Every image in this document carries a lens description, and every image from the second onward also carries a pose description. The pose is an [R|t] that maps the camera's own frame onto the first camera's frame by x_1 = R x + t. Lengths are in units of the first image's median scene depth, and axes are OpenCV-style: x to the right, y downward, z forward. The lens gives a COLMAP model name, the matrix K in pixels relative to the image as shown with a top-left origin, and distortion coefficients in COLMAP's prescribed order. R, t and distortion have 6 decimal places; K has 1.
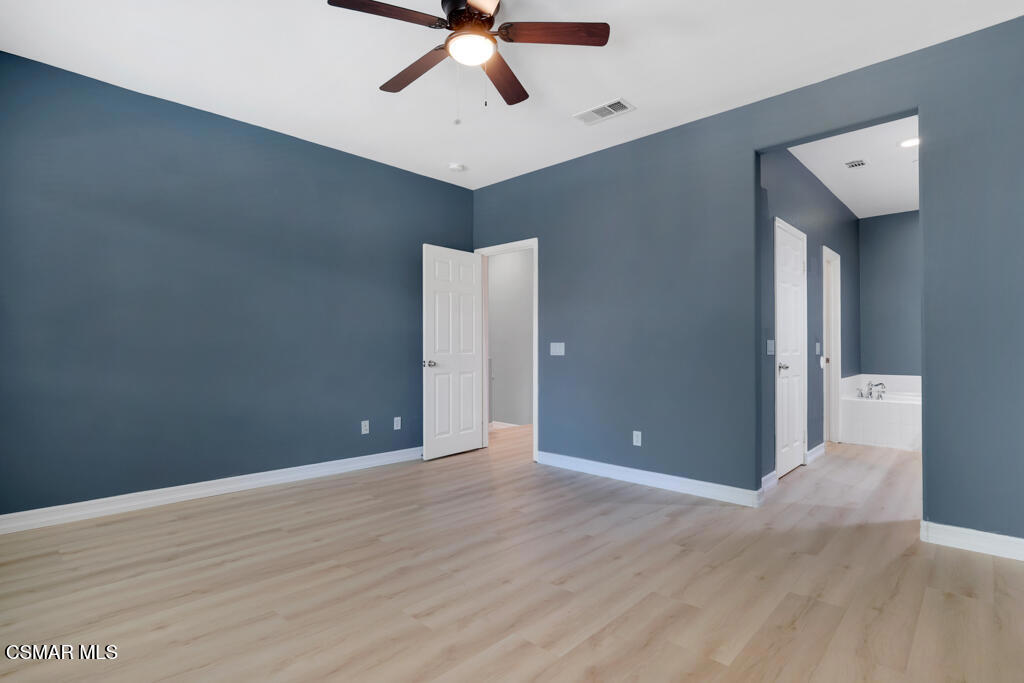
lens RADIAL K [[487.7, 0, 508.7], [0, 487.7, 342.7], [0, 0, 1]] dist [-0.017004, 0.005476]
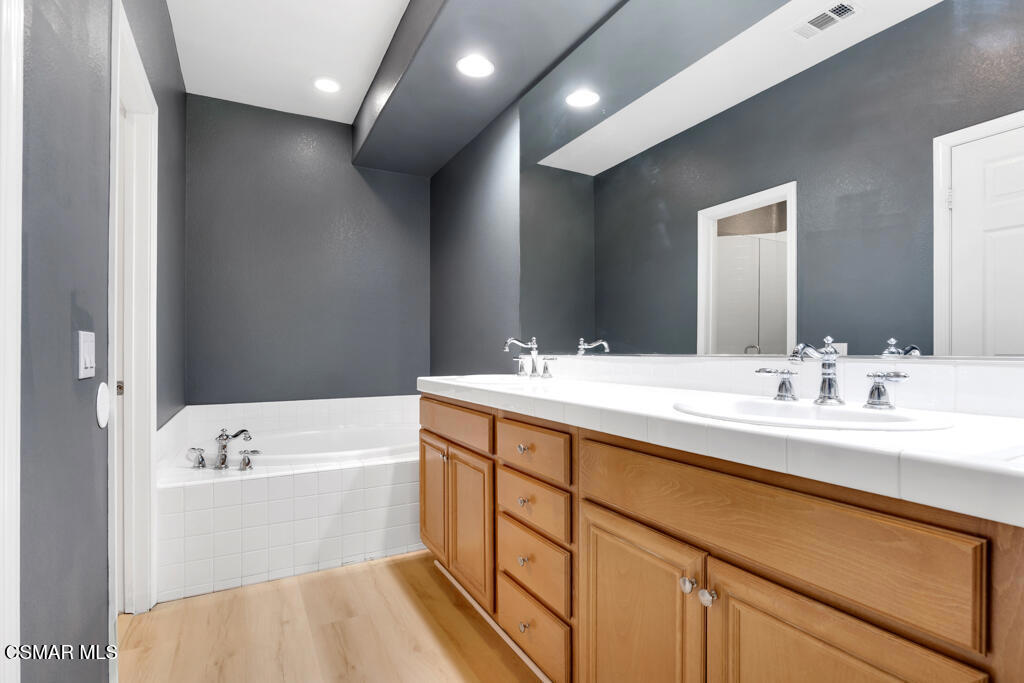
lens RADIAL K [[487.7, 0, 508.7], [0, 487.7, 342.7], [0, 0, 1]] dist [-0.017004, 0.005476]
pose [[0.277086, 0.009305, 0.960800, 0.414340], [-0.006715, 0.999947, -0.007747, 0.005967], [-0.960822, -0.004305, 0.277134, 0.652883]]
